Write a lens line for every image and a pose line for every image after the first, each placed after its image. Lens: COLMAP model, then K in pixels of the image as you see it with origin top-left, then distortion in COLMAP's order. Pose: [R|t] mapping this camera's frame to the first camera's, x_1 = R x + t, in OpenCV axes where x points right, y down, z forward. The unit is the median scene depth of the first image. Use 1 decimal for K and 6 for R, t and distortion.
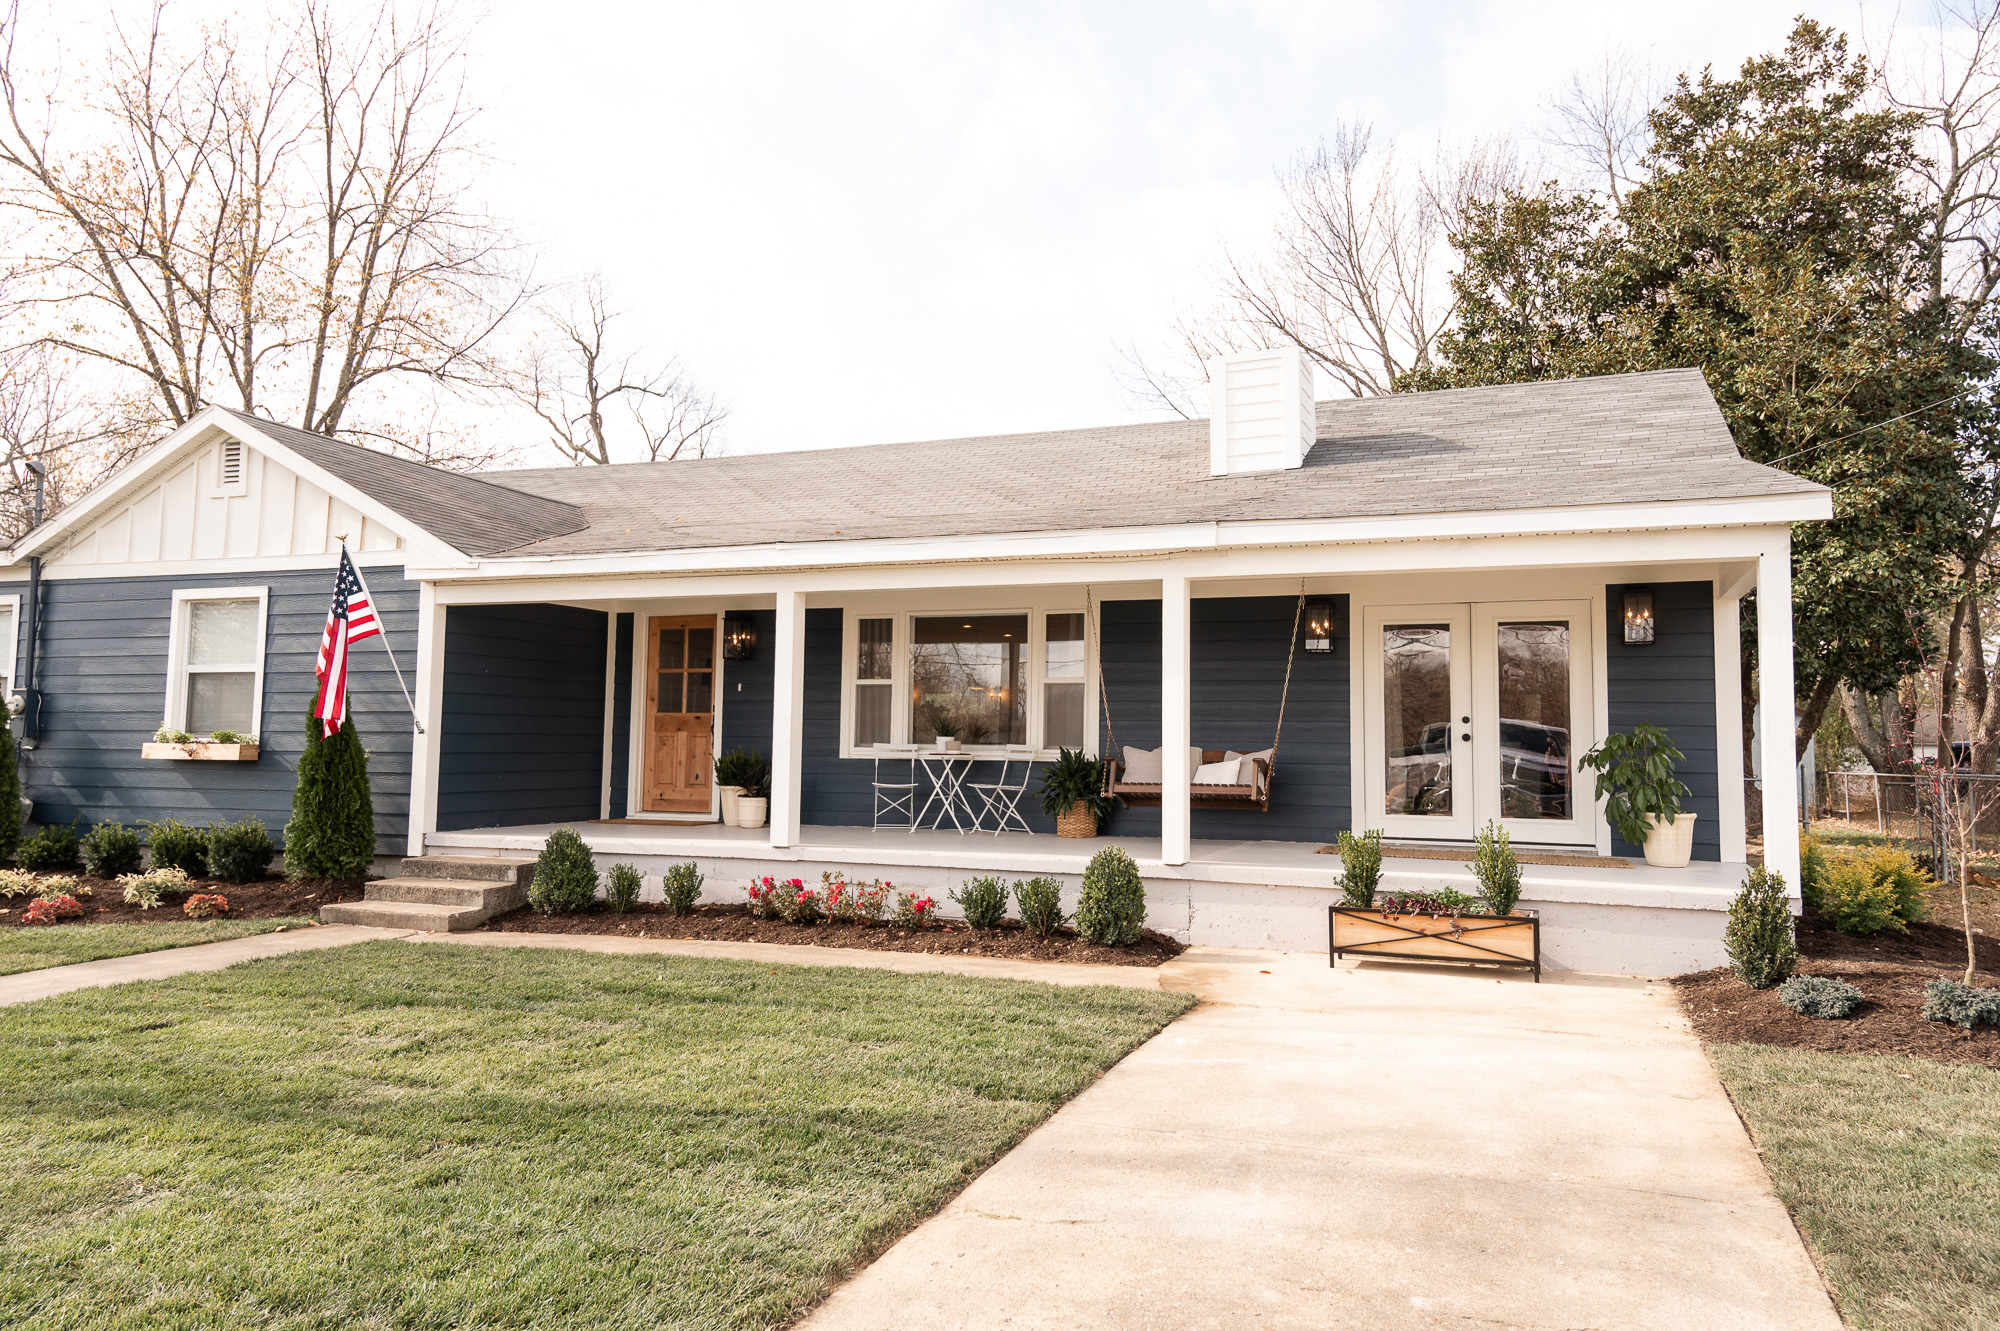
lens RADIAL K [[1353.5, 0, 1009.4], [0, 1353.5, 659.2], [0, 0, 1]] dist [0.051786, 0.000826]
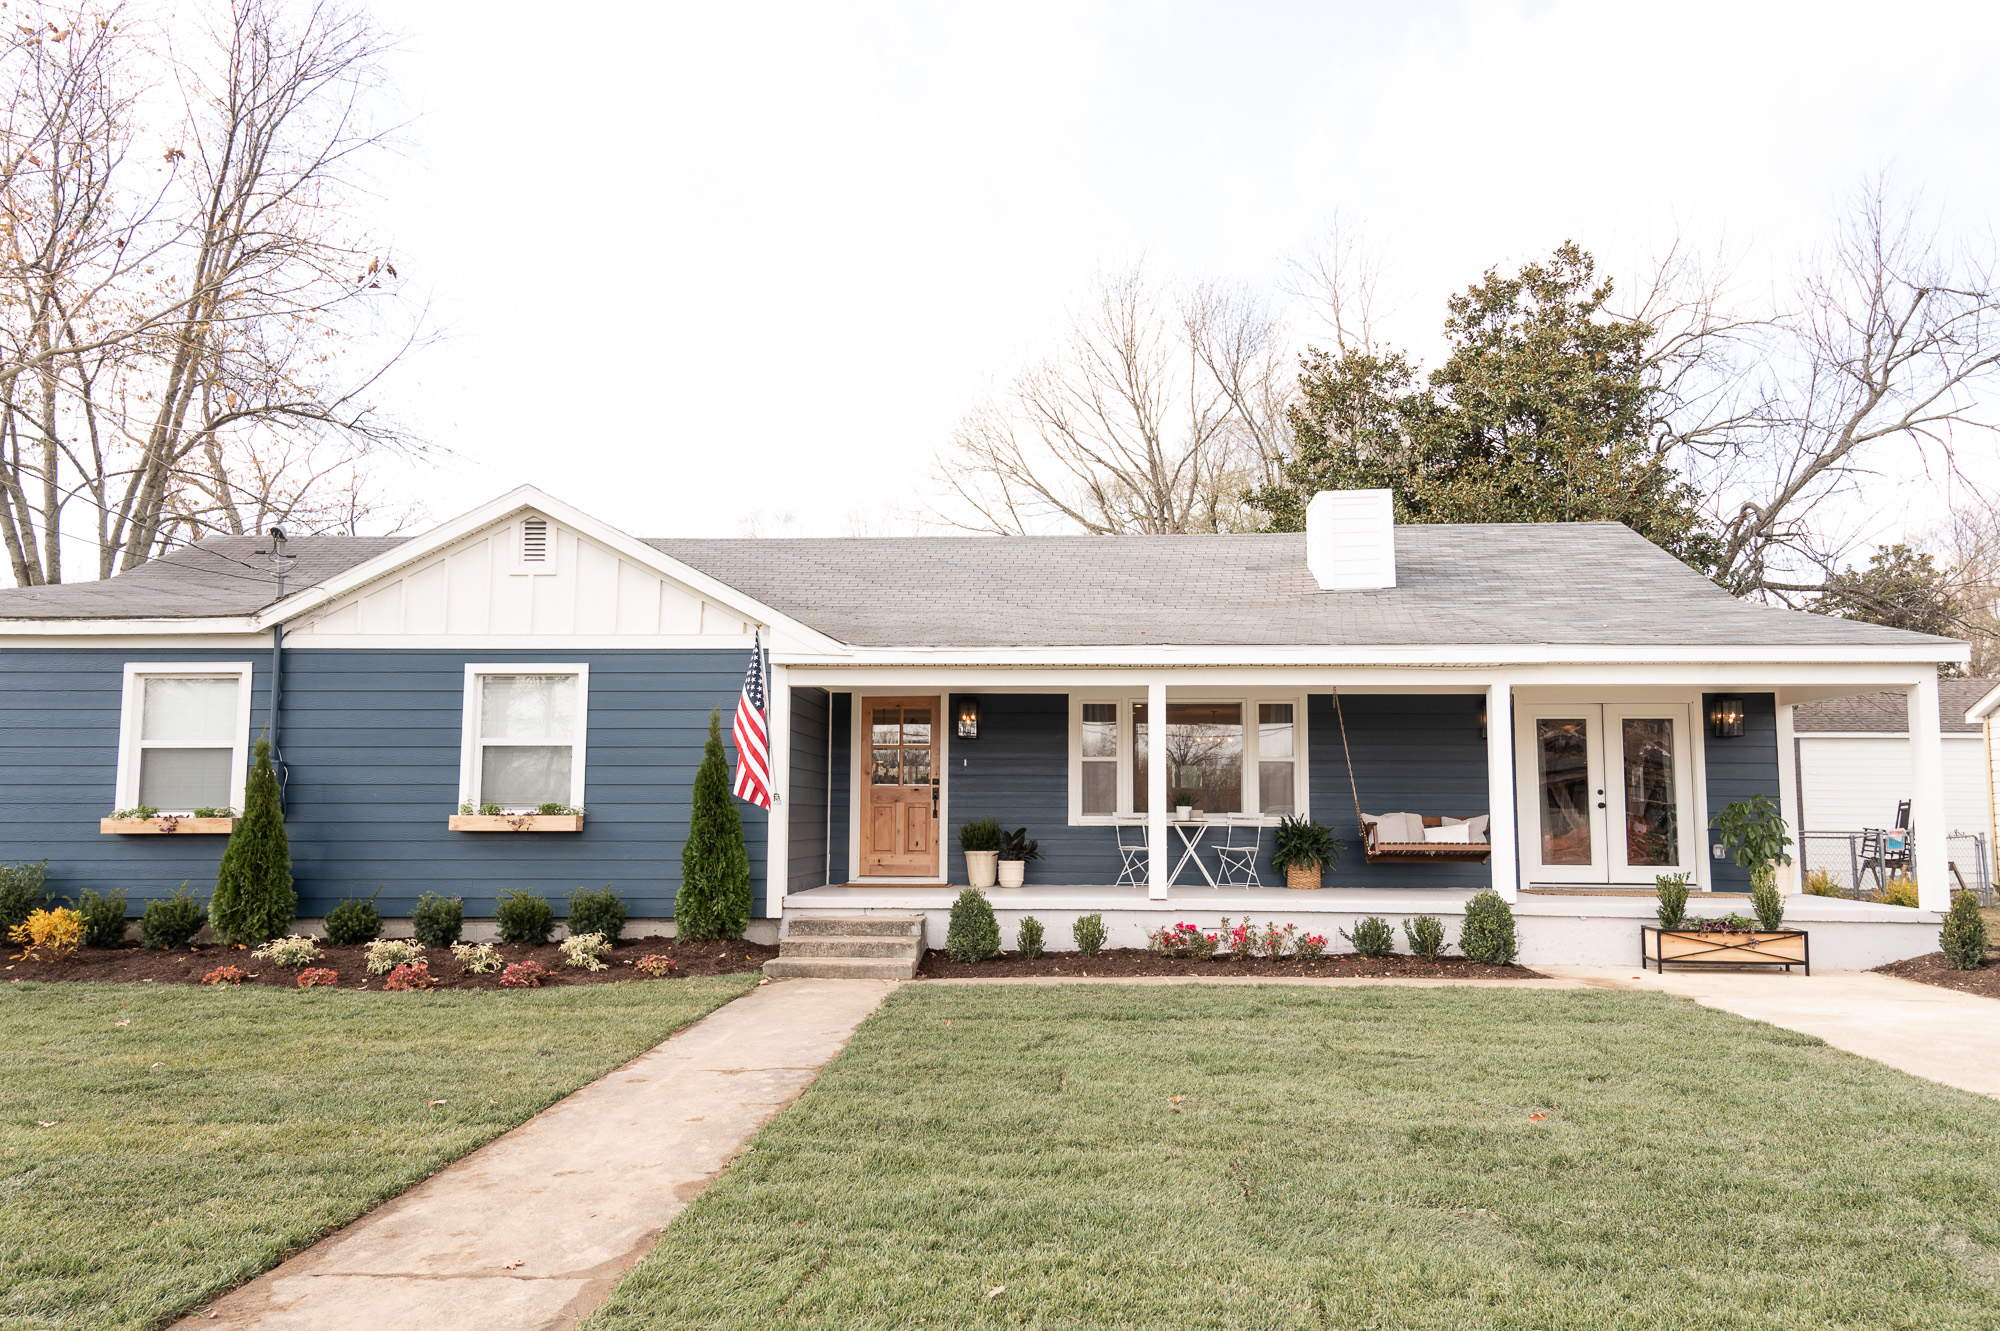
lens RADIAL K [[1413.3, 0, 881.7], [0, 1413.3, 713.5], [0, 0, 1]] dist [0.027629, 0.001715]
pose [[0.953577, 0.015626, 0.300744, -0.718546], [-0.012956, 0.999857, -0.010870, -0.007136], [-0.300871, 0.006469, 0.953643, -0.098257]]
